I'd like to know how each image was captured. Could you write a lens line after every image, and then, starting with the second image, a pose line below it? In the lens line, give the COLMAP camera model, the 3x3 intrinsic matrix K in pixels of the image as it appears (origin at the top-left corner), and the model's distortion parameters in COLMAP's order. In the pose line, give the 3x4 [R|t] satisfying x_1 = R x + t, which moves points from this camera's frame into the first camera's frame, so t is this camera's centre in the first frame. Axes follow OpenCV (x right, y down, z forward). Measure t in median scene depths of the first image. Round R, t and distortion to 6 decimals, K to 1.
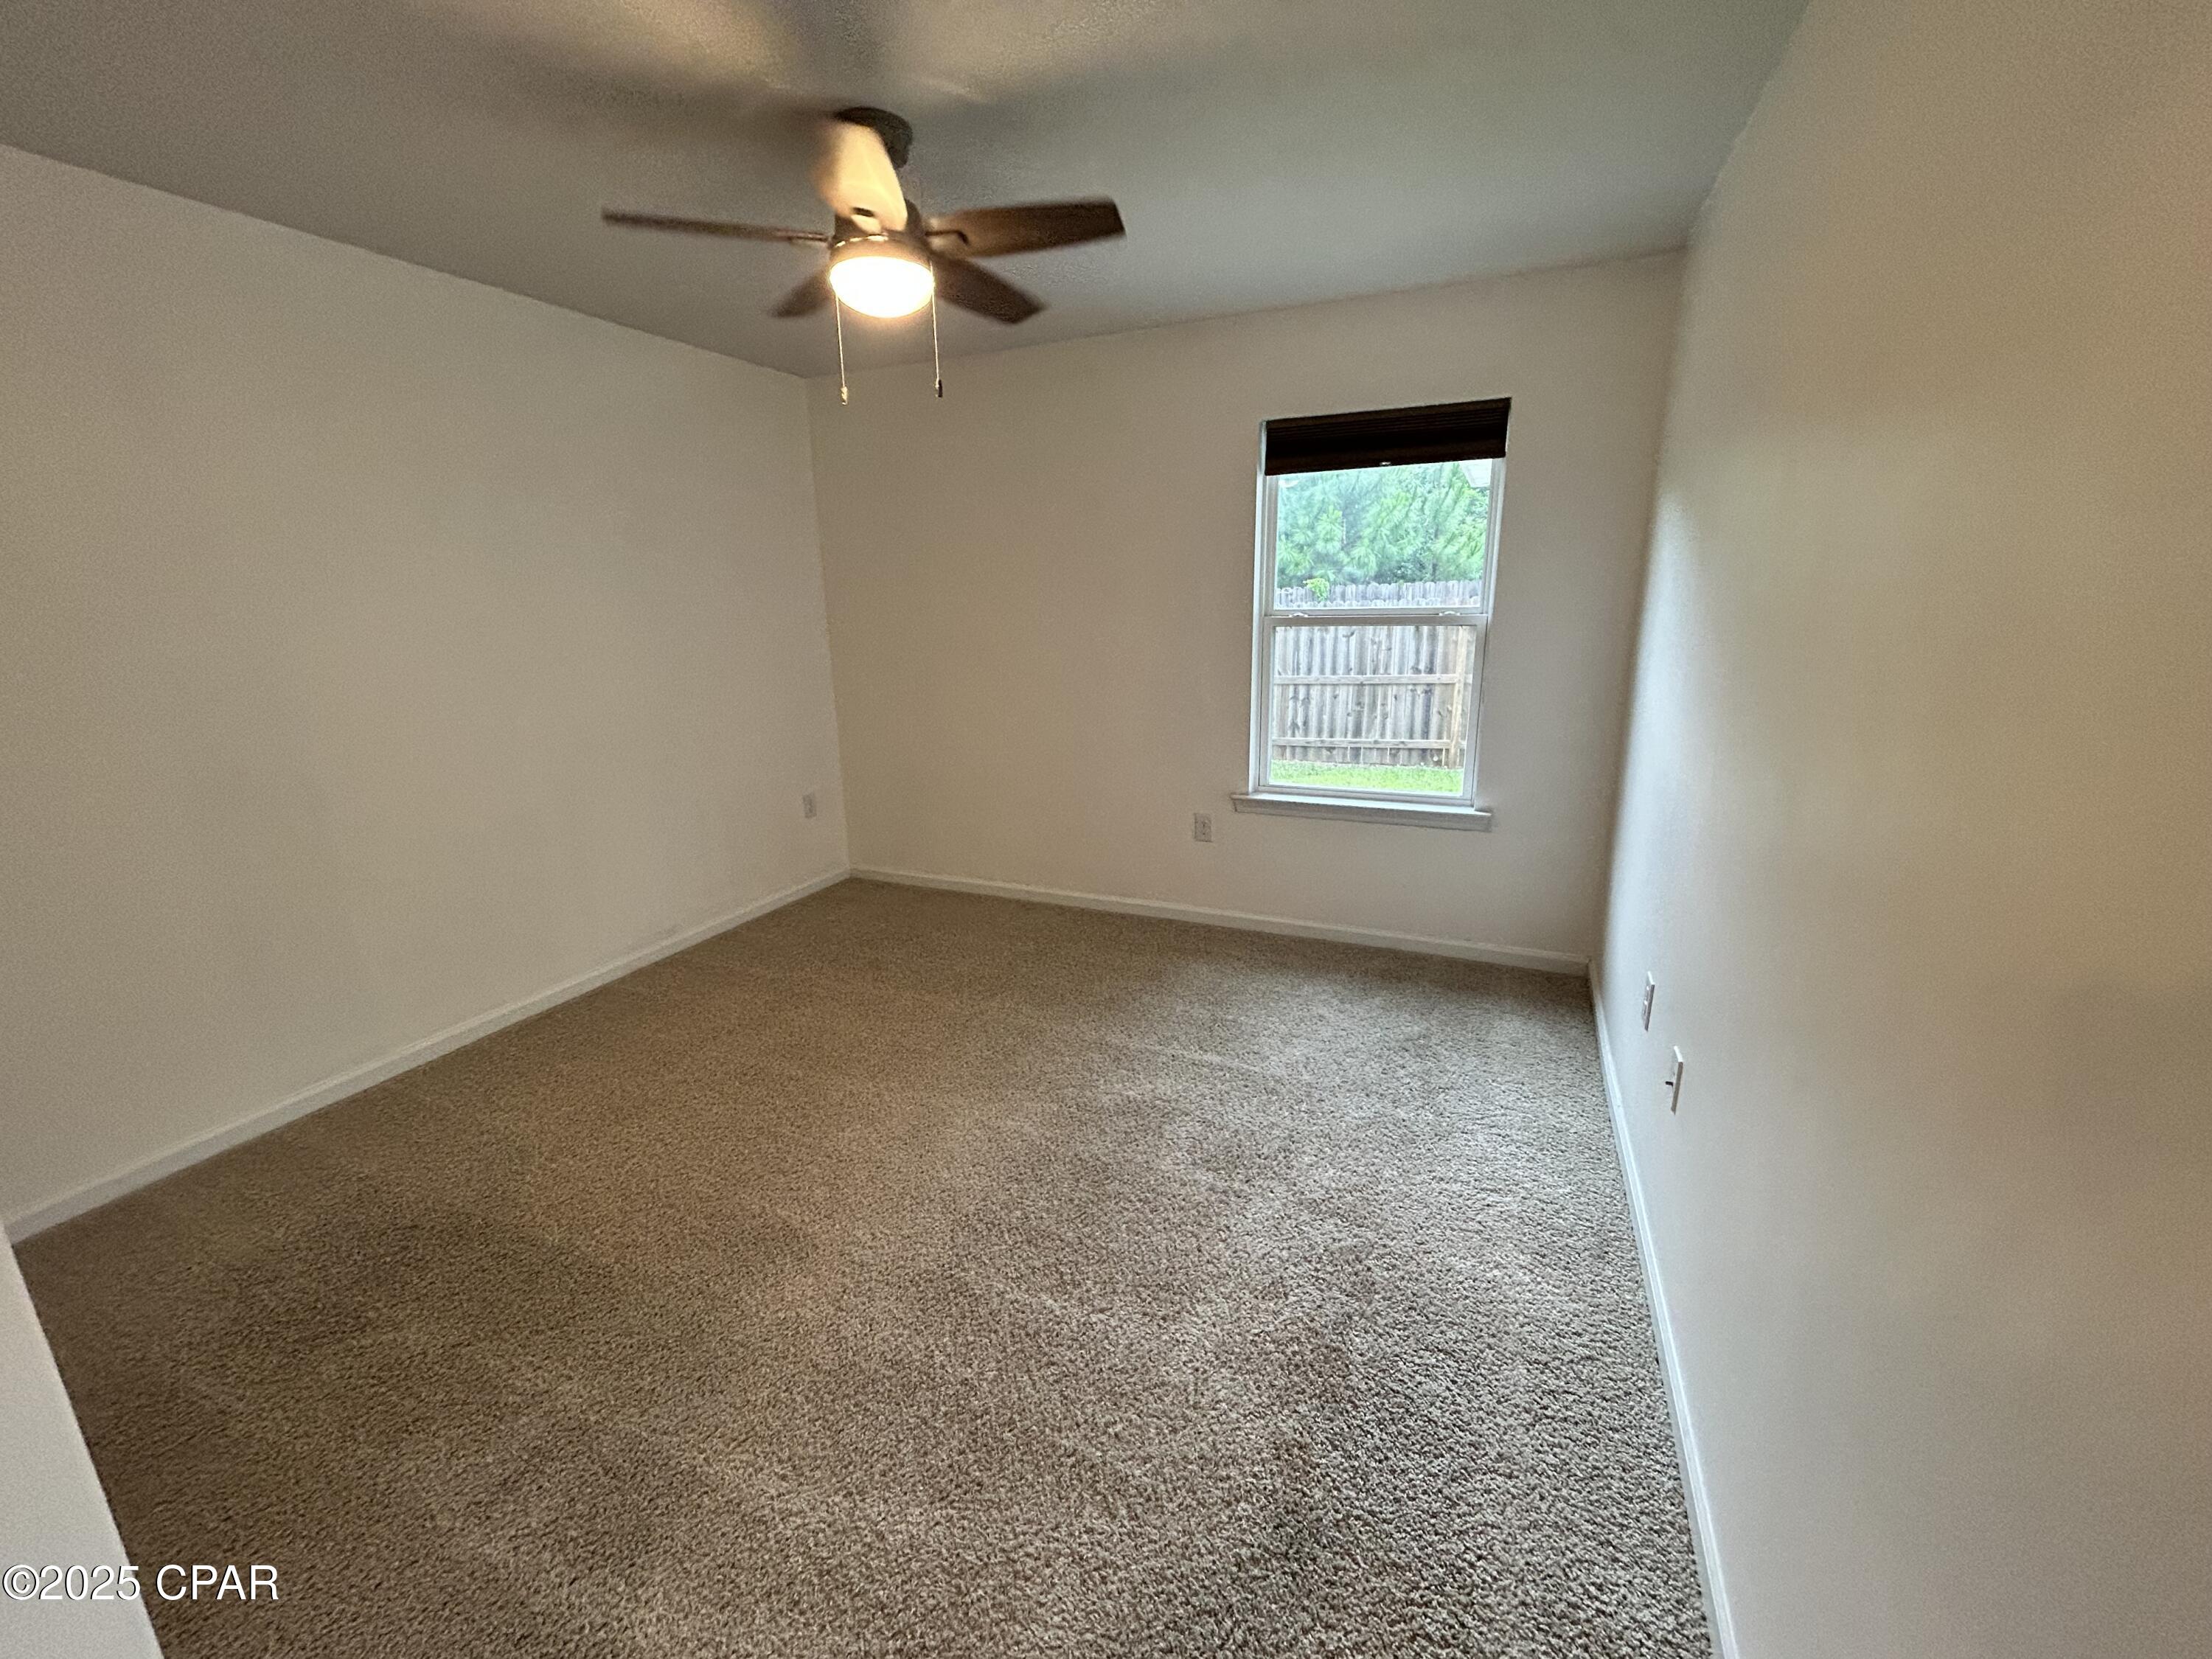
lens RADIAL K [[903.8, 0, 1106.0], [0, 903.8, 829.5], [0, 0, 1]] dist [0.001772, 0.000119]
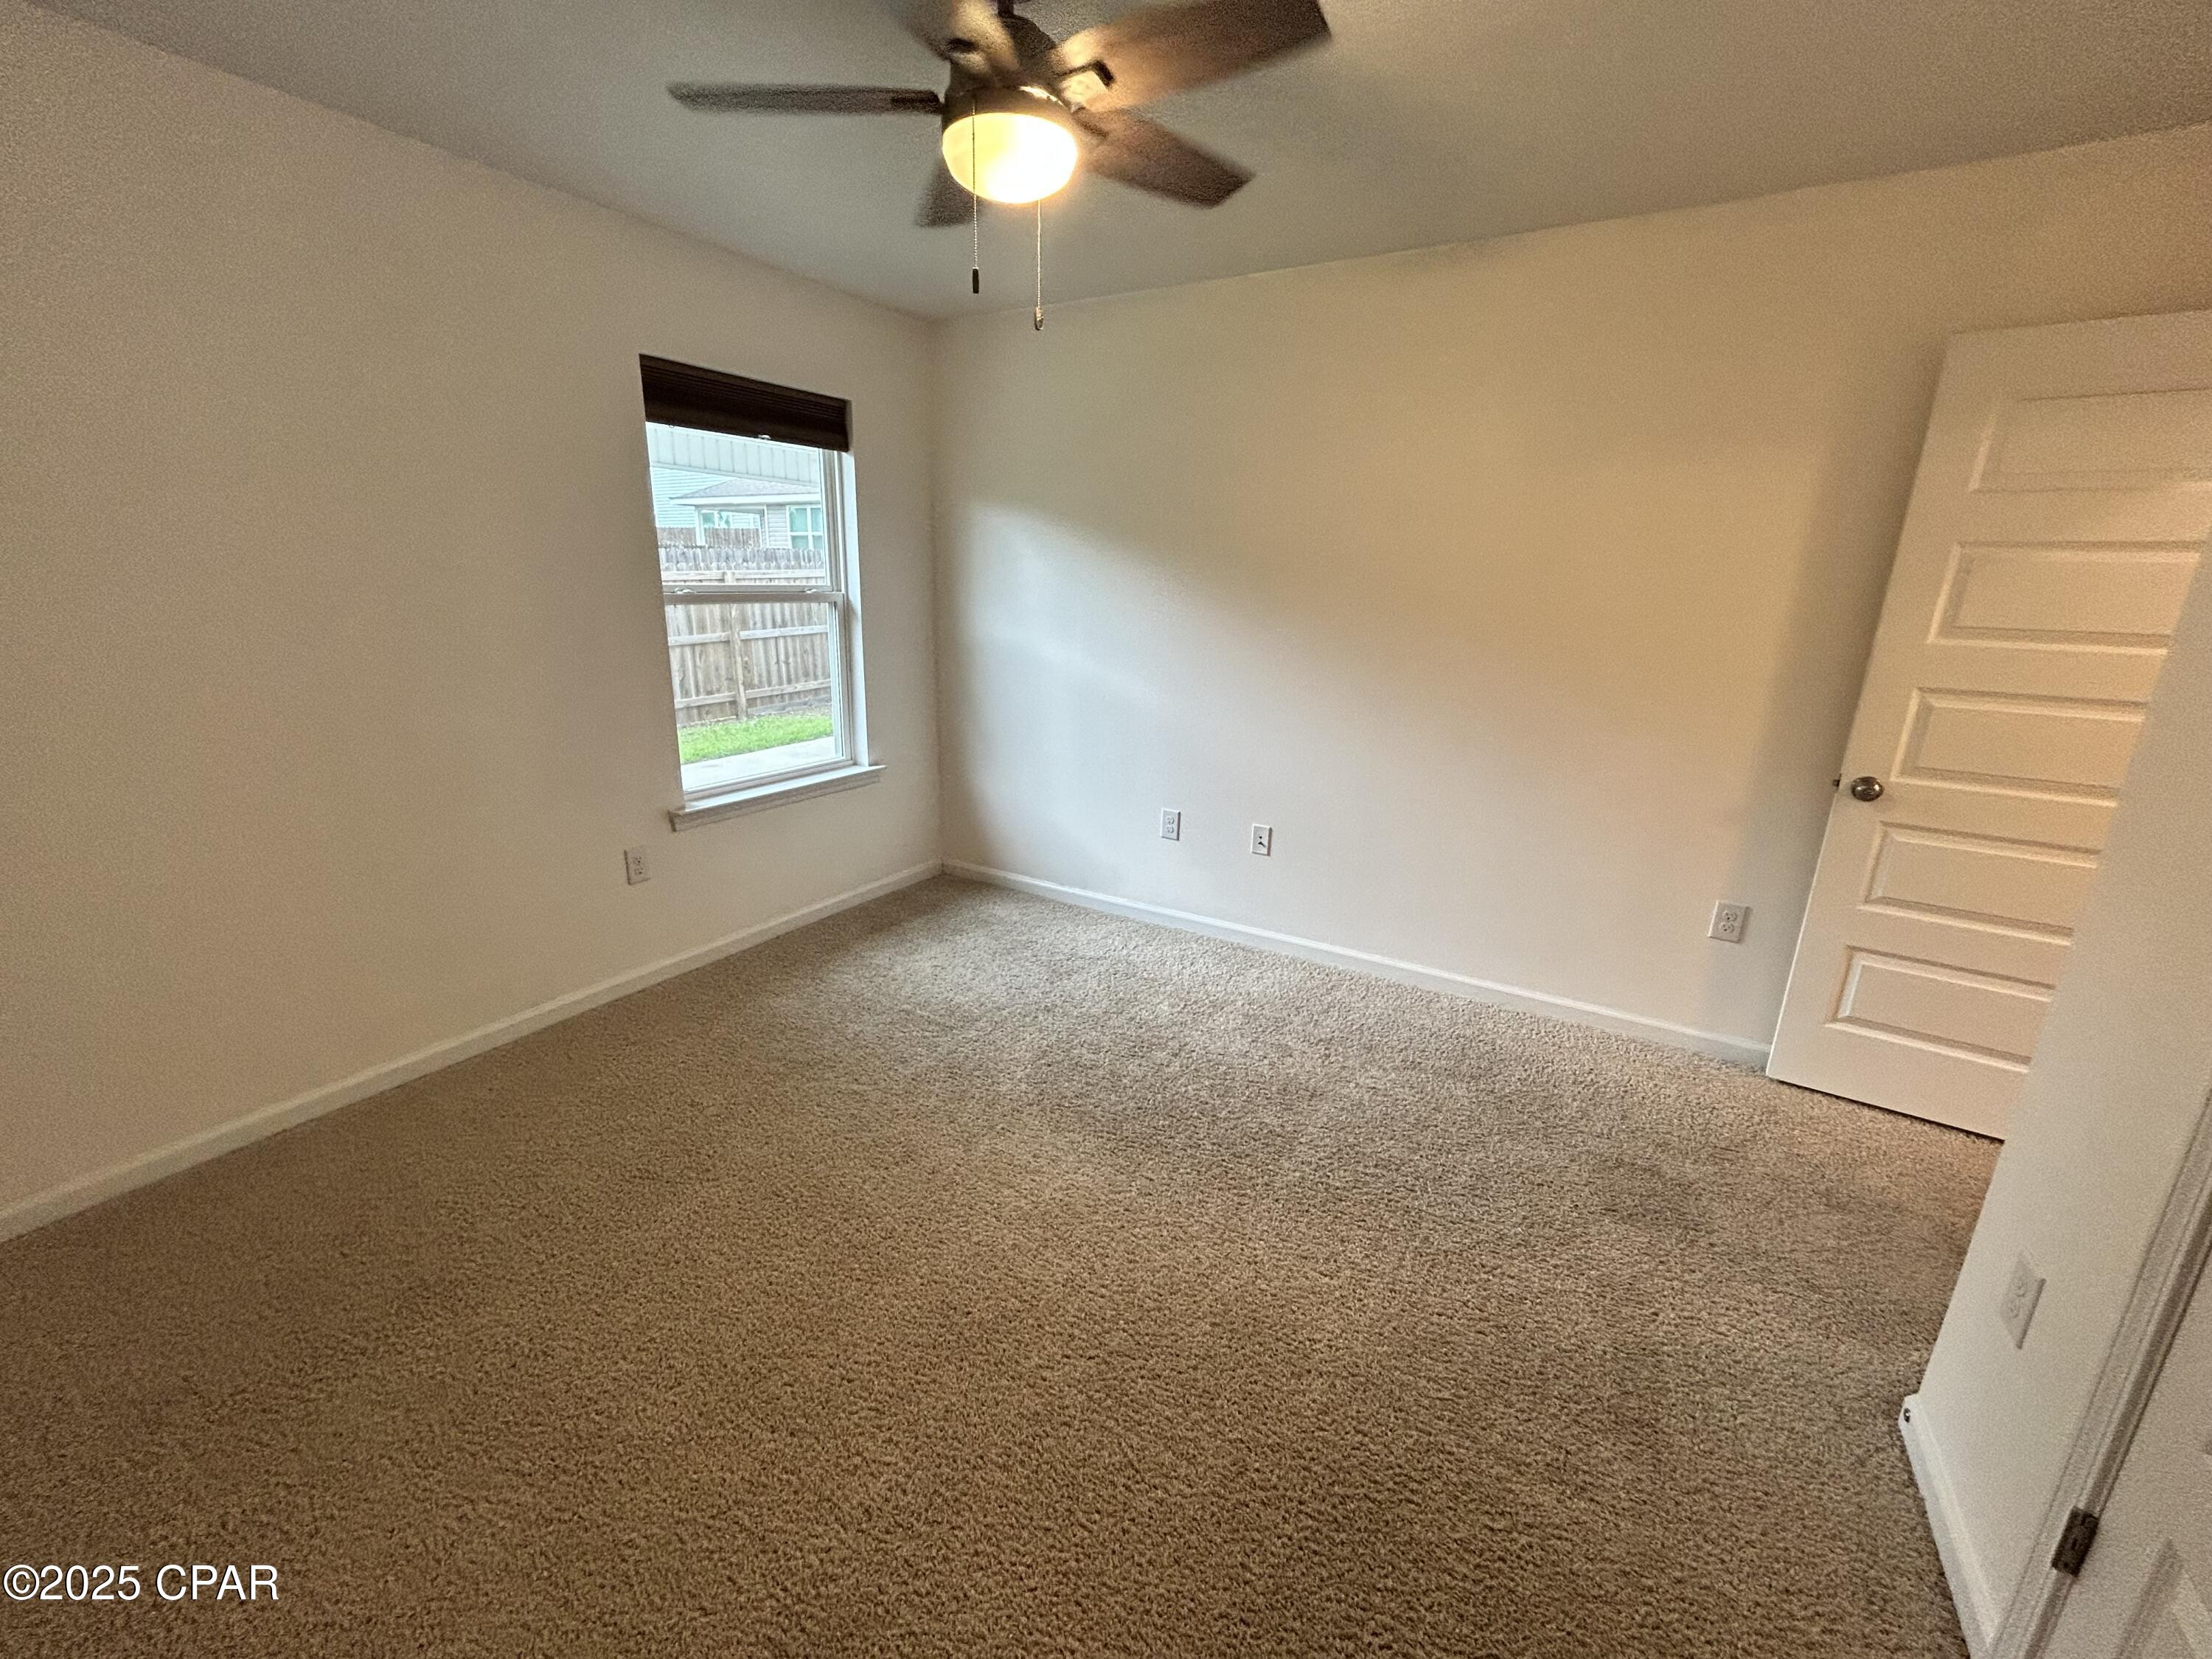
lens RADIAL K [[900.5, 0, 1103.2], [0, 900.5, 827.1], [0, 0, 1]] dist [-0.001611, -0.000668]
pose [[0.116991, -0.244472, 0.962573, -0.557144], [0.226360, 0.950281, 0.213838, -0.102799], [-0.966992, 0.192871, 0.166513, 0.454836]]
